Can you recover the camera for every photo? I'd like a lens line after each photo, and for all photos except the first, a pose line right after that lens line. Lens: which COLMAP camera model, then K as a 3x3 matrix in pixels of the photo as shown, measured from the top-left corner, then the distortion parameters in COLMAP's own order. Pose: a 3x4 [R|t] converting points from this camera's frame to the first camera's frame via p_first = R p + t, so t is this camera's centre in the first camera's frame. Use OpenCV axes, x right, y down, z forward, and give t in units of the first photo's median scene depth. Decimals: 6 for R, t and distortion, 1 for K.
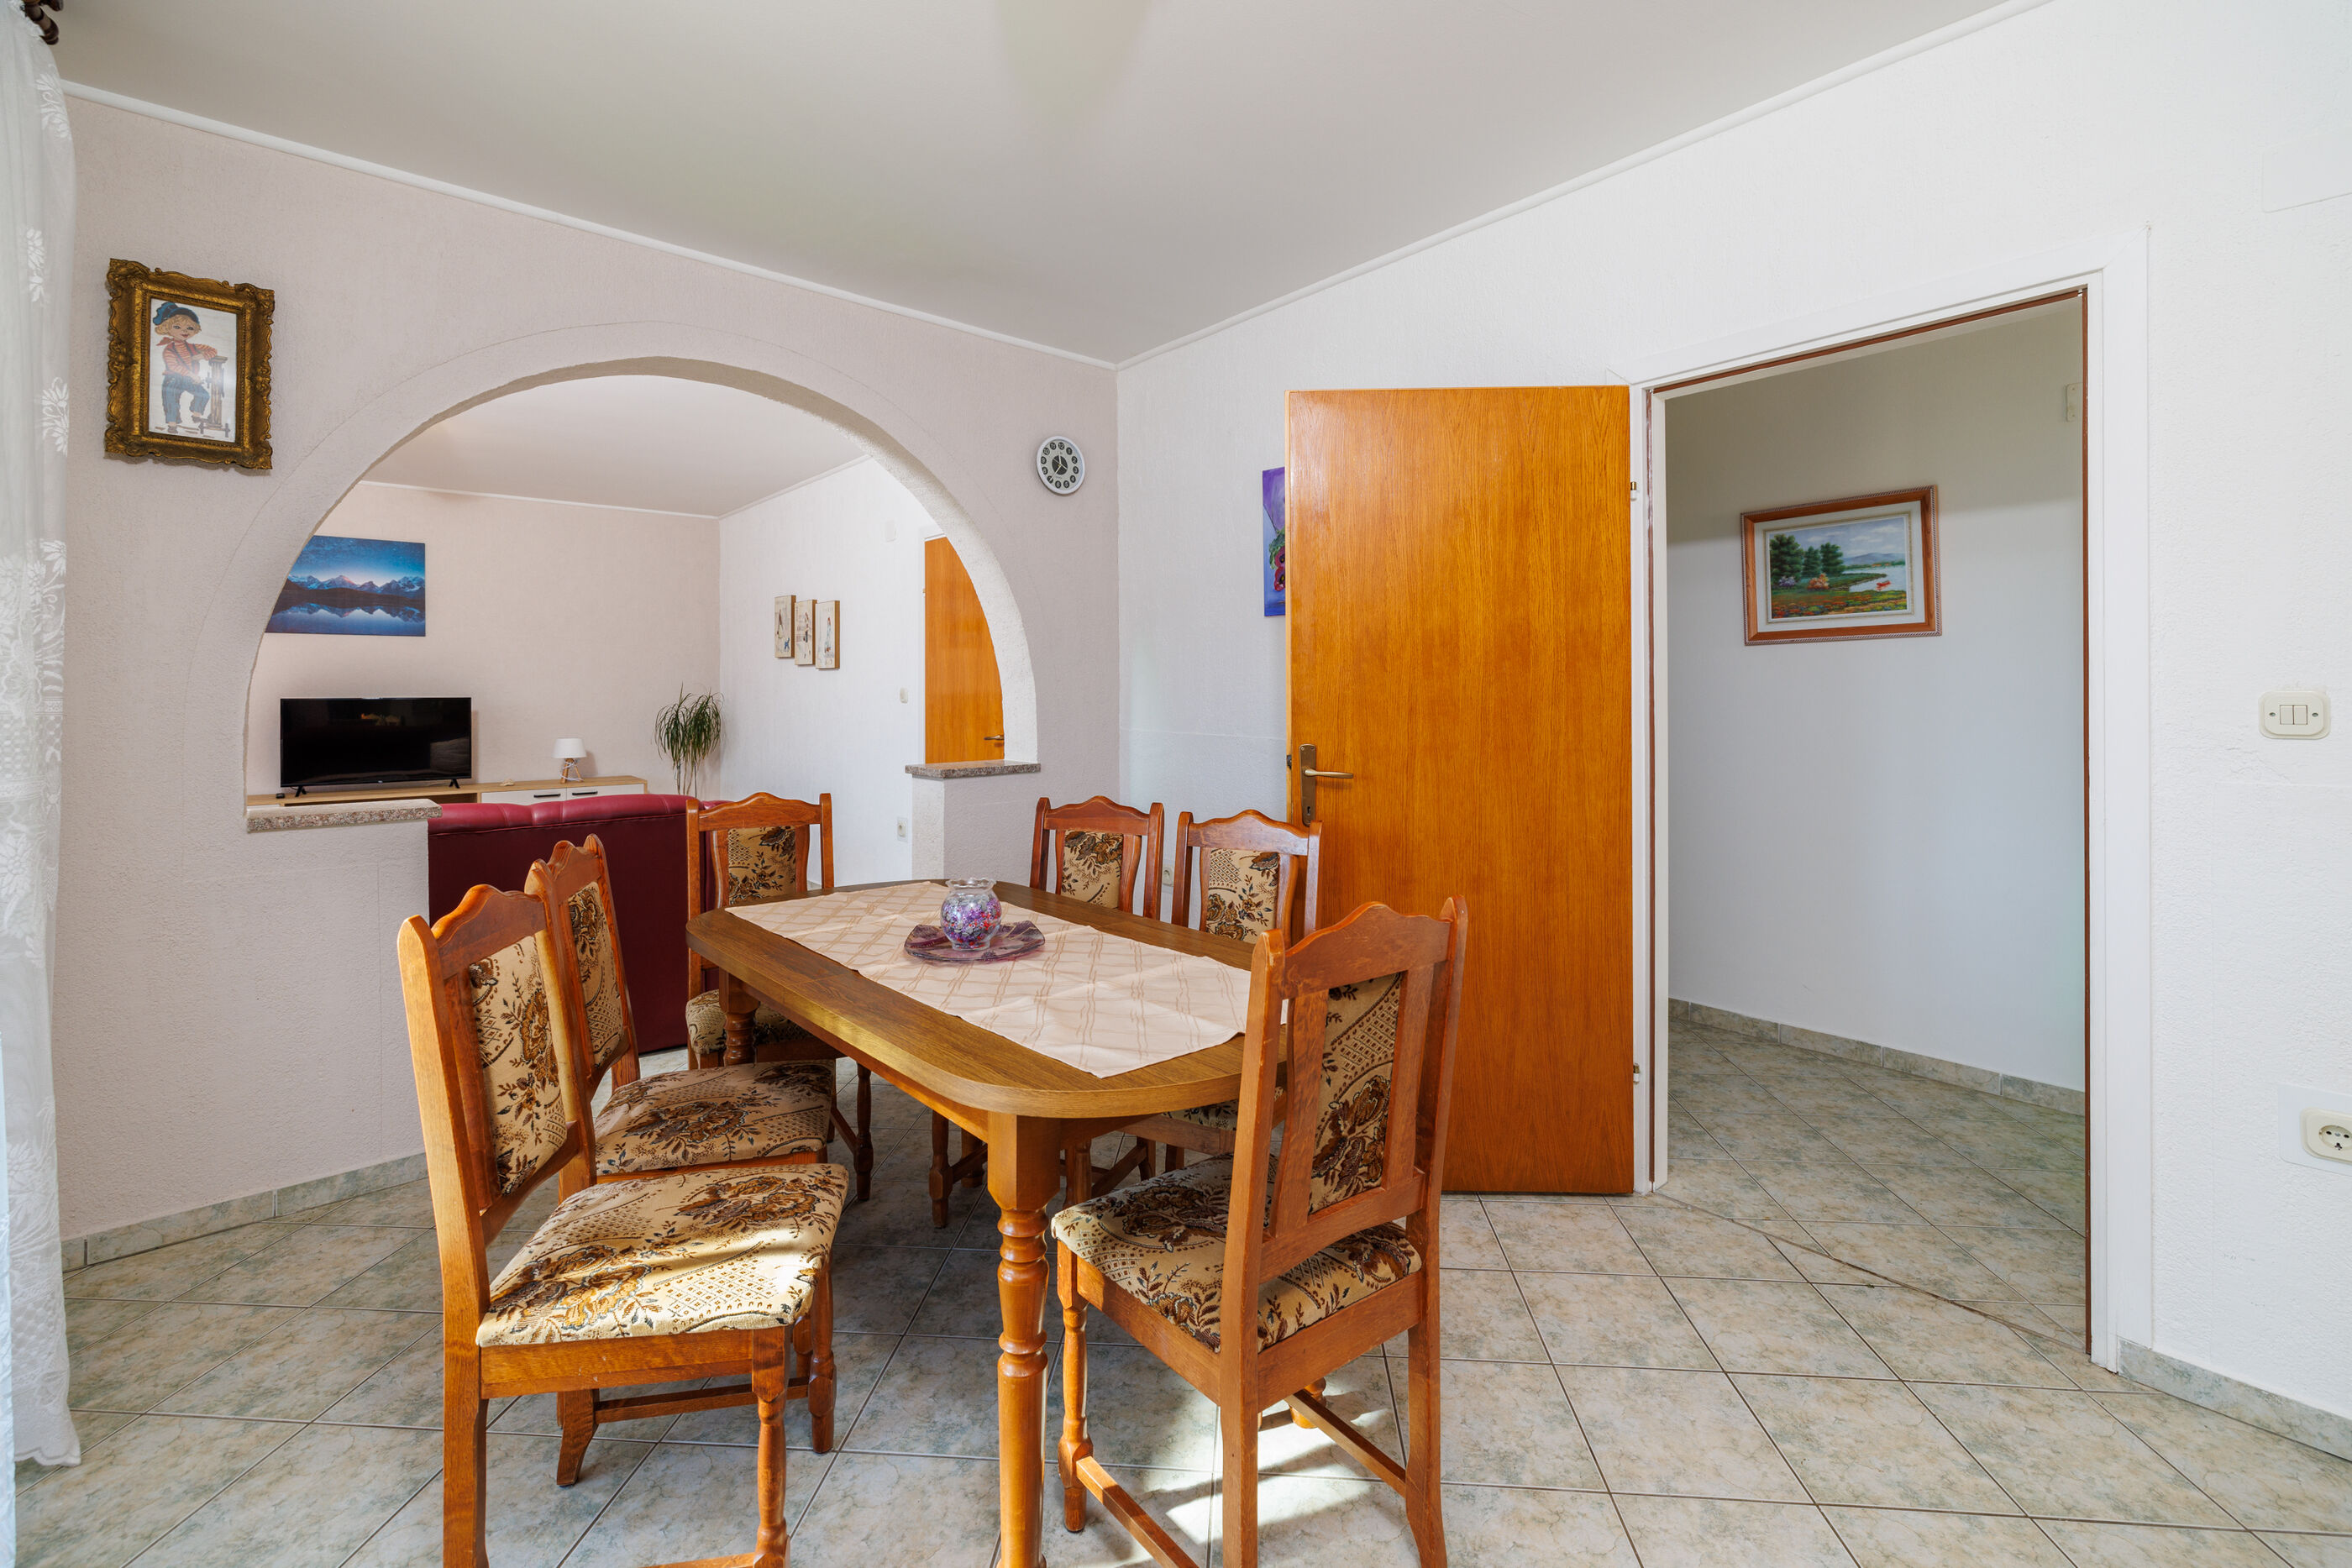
lens RADIAL K [[1041.9, 0, 1172.5], [0, 1041.9, 679.1], [0, 0, 1]] dist [0.012944, -0.000030]
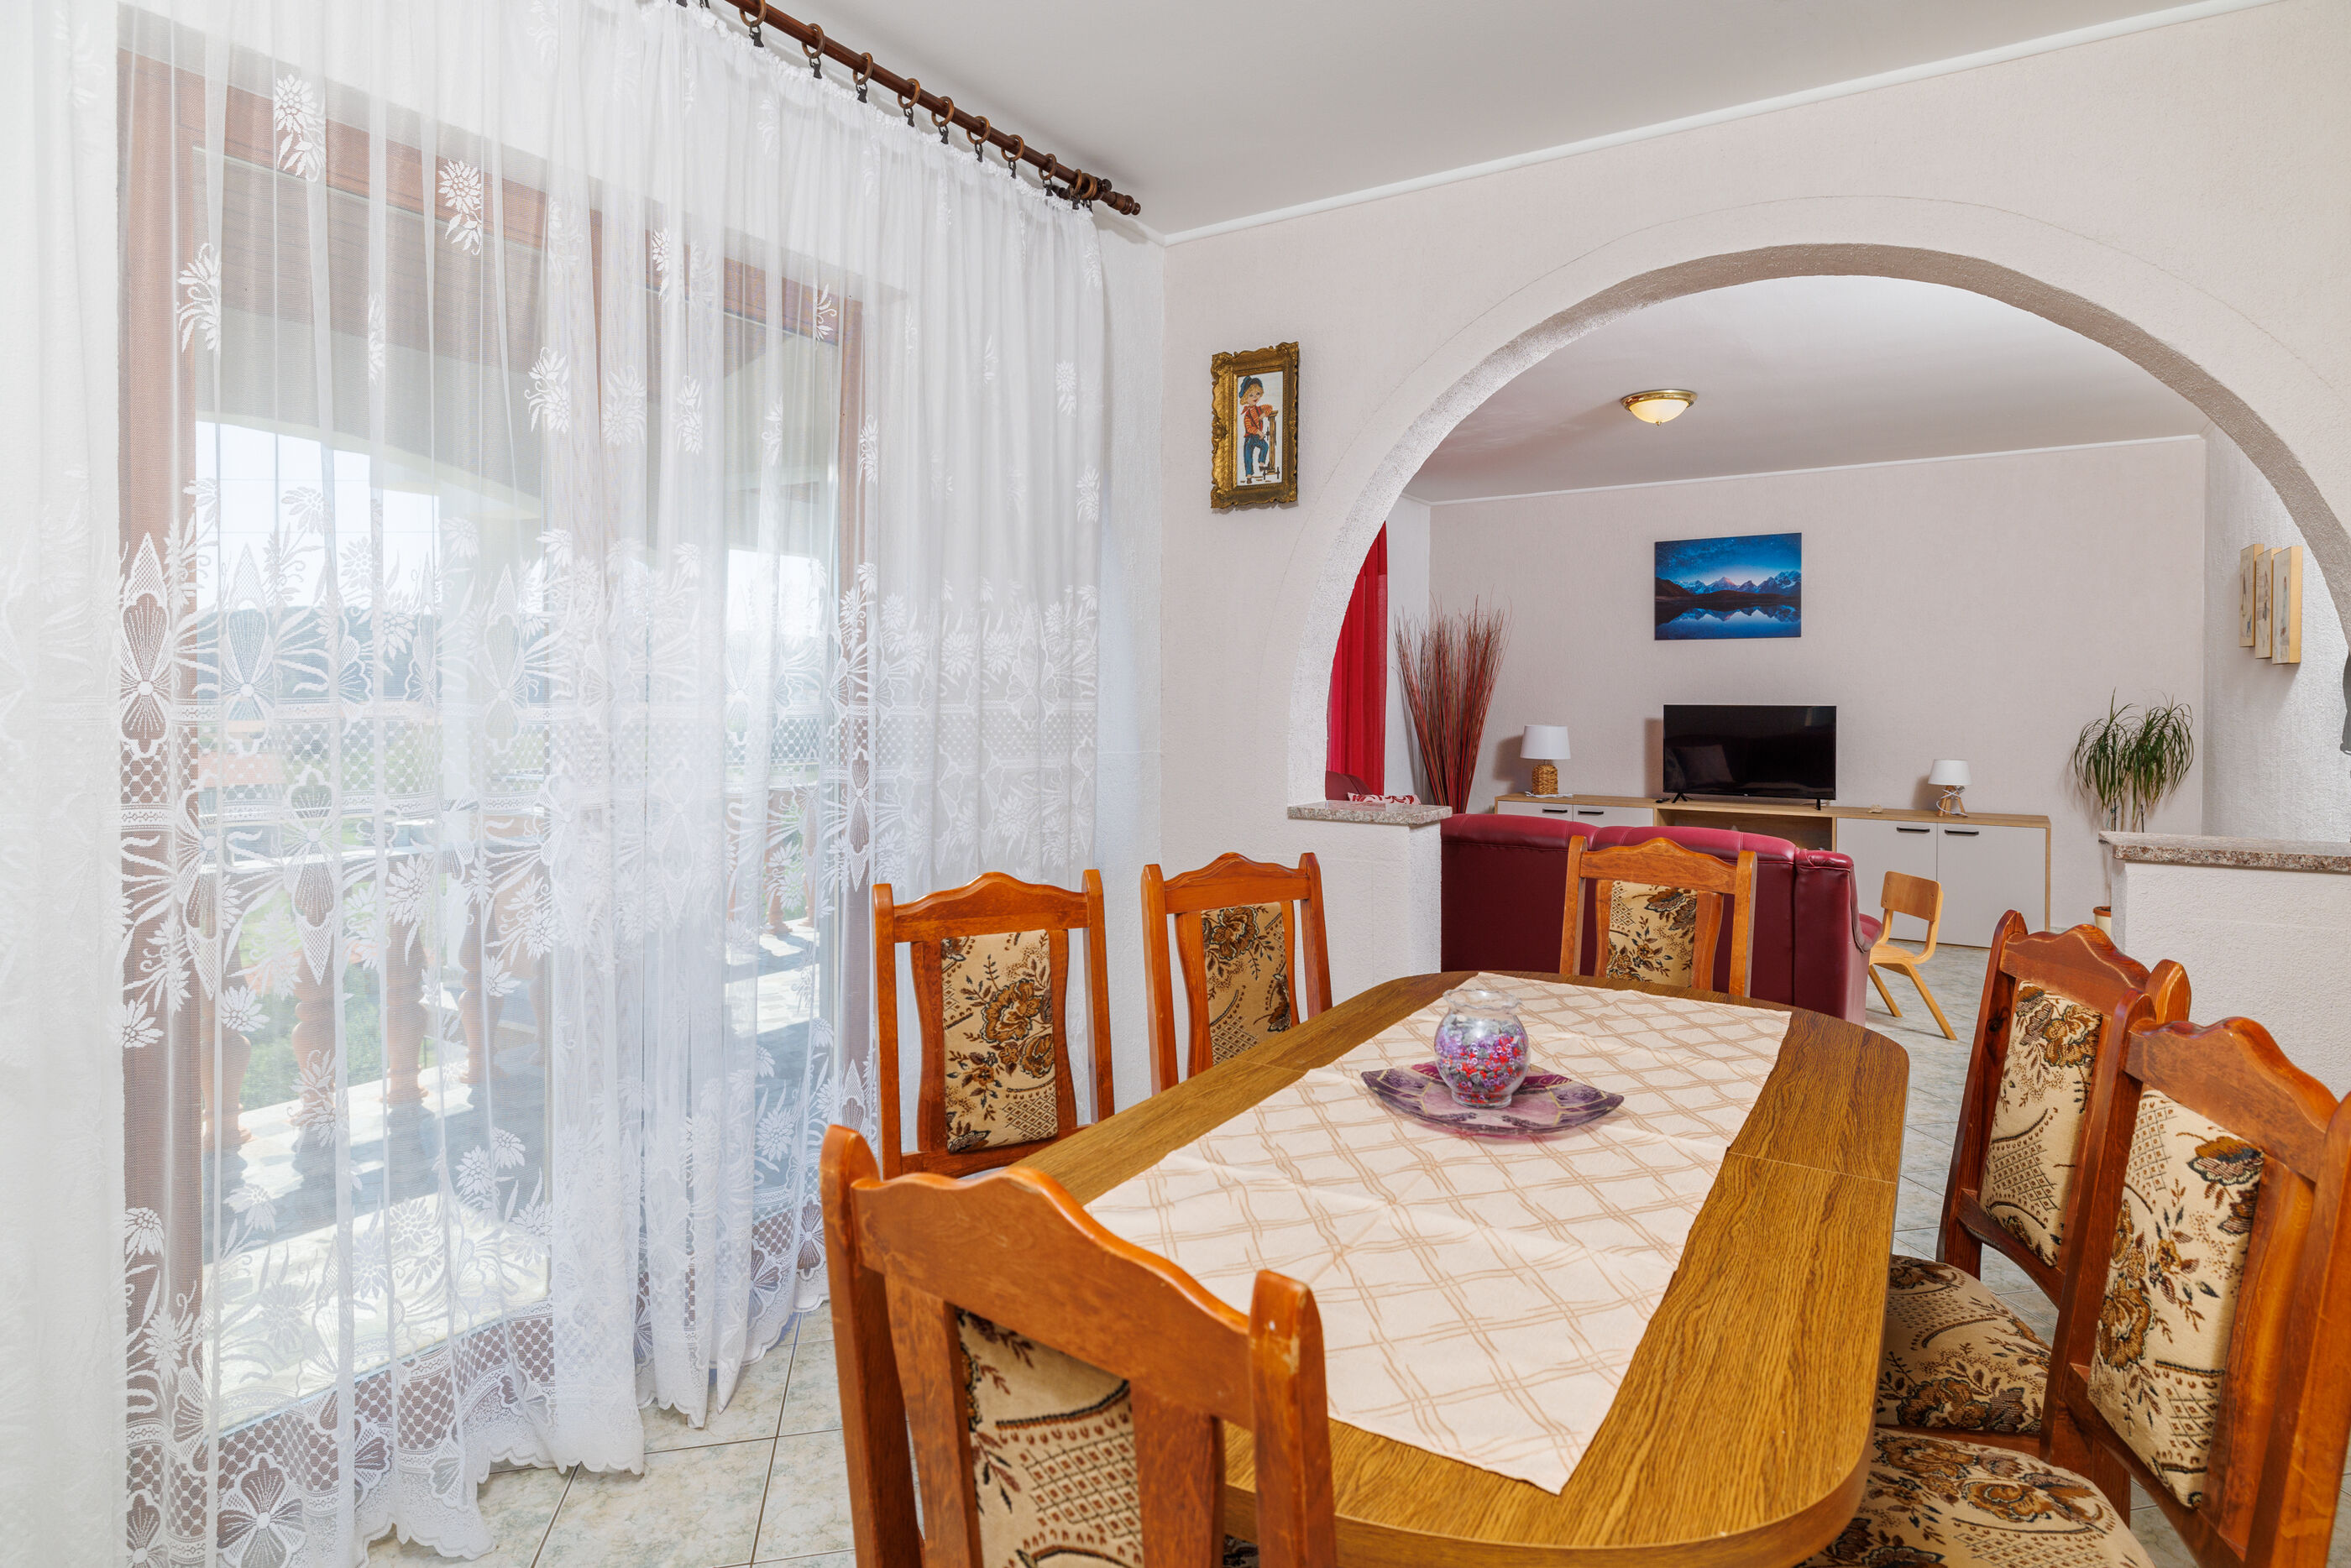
lens RADIAL K [[1239.9, 0, 1183.1], [0, 1239.9, 709.4], [0, 0, 1]] dist [-0.002160, -0.000338]
pose [[0.290099, 0.015024, -0.956879, 0.156121], [0.004008, 0.999849, 0.016913, 0.001097], [0.956988, -0.008742, 0.289995, 0.197229]]
